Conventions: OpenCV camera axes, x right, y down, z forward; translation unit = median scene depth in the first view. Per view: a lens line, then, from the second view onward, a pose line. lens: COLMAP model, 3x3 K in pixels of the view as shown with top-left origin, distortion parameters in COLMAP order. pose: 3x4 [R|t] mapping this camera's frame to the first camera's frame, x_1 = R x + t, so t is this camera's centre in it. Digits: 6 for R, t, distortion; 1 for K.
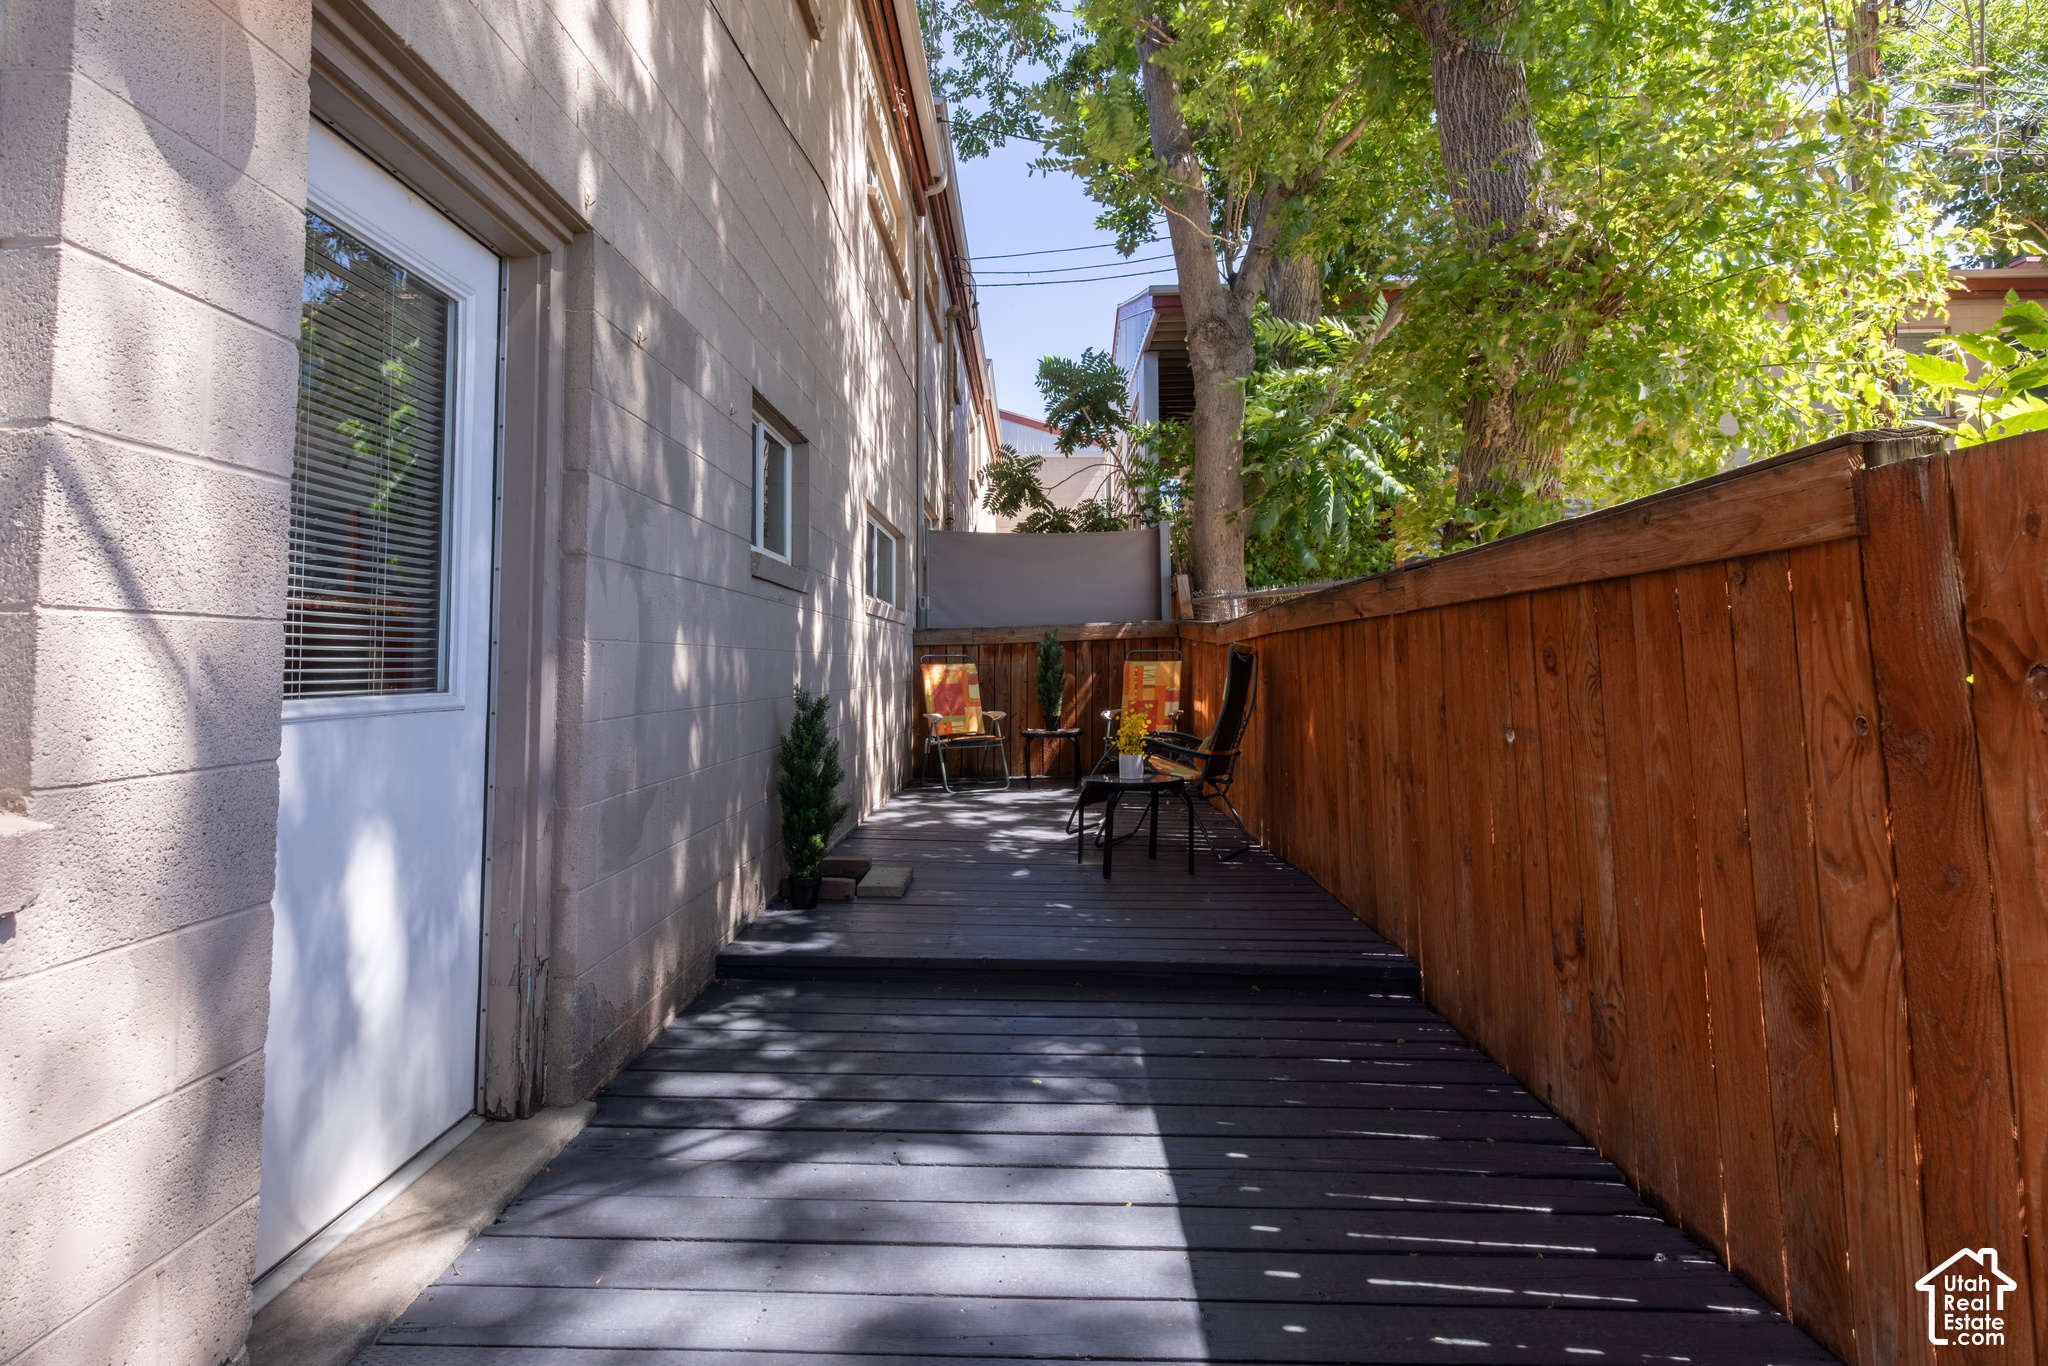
lens RADIAL K [[953.8, 0, 1020.3], [0, 953.8, 672.6], [0, 0, 1]] dist [0.004406, -0.000147]
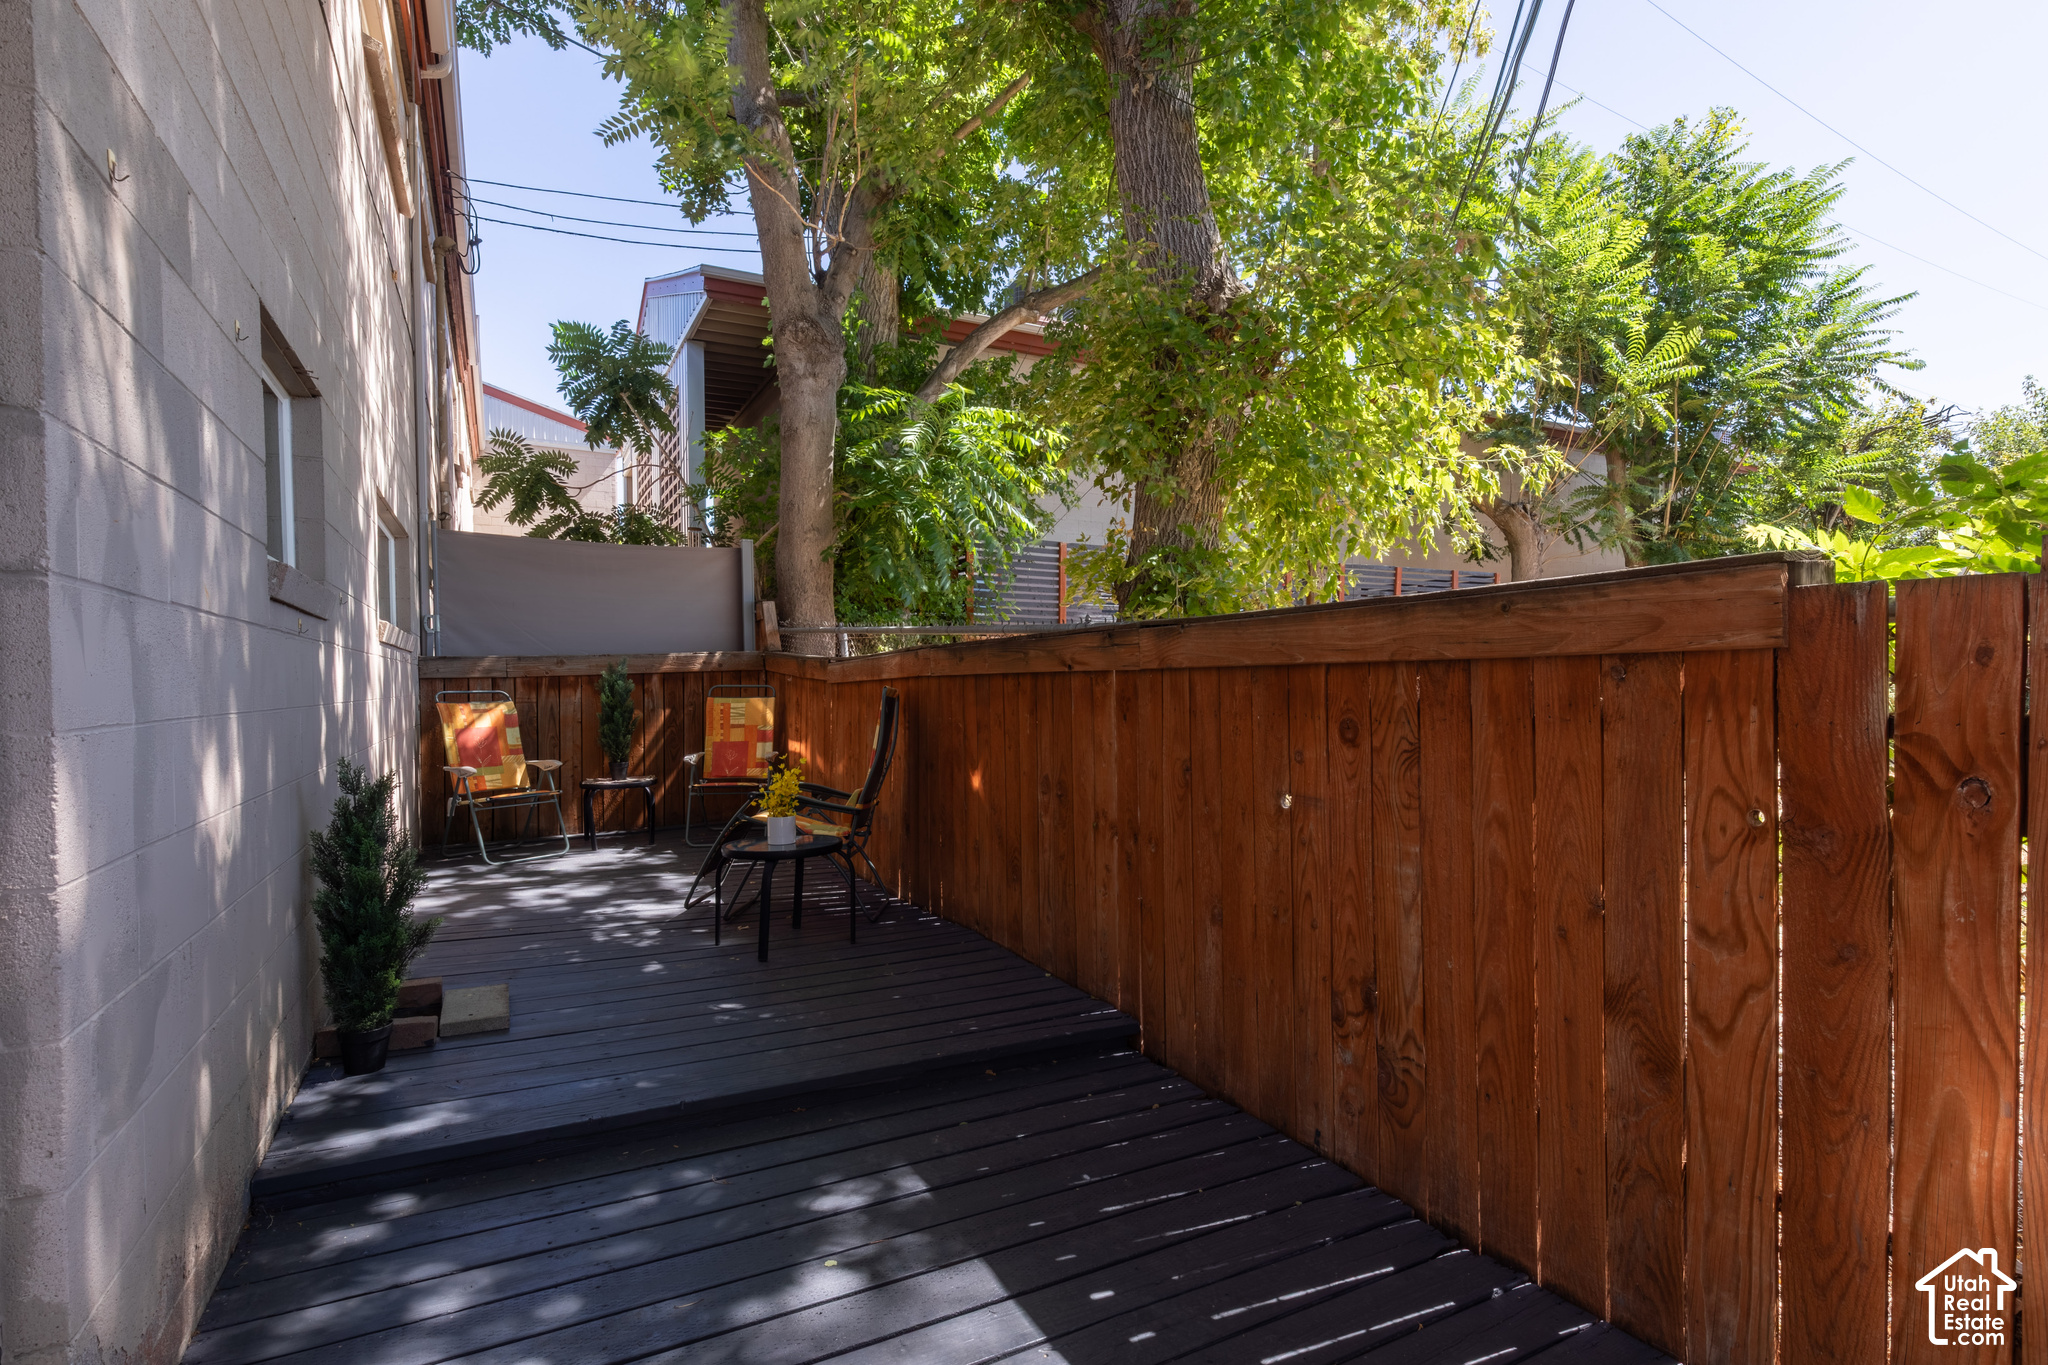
lens RADIAL K [[963.8, 0, 1020.5], [0, 963.8, 756.9], [0, 0, 1]] dist [0.005552, -0.000135]
pose [[0.874887, -0.036370, 0.482959, -0.236171], [0.004088, 0.997695, 0.067728, -0.054780], [-0.484309, -0.057280, 0.873020, 0.255343]]
